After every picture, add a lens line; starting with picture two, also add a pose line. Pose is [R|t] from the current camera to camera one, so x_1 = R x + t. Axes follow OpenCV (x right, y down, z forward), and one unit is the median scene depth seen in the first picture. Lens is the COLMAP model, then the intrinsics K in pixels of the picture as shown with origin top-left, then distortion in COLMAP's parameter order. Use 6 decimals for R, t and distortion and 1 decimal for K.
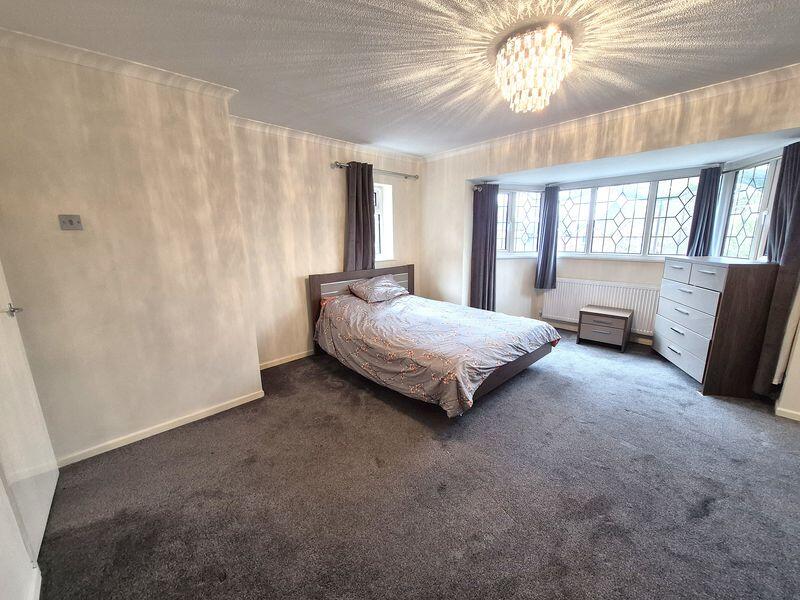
lens RADIAL K [[314.1, 0, 404.7], [0, 314.1, 305.0], [0, 0, 1]] dist [-0.002635, -0.000343]
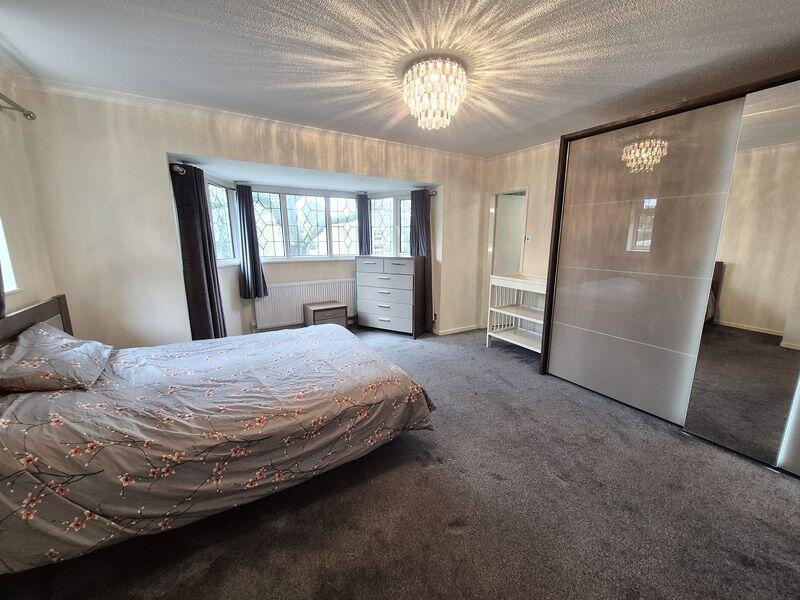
lens RADIAL K [[314.1, 0, 404.7], [0, 314.1, 305.0], [0, 0, 1]] dist [-0.002635, -0.000343]
pose [[0.217369, -0.187159, 0.957978, -0.500345], [0.205815, 0.968168, 0.142449, -0.109953], [-0.954144, 0.166202, 0.248970, 0.553230]]
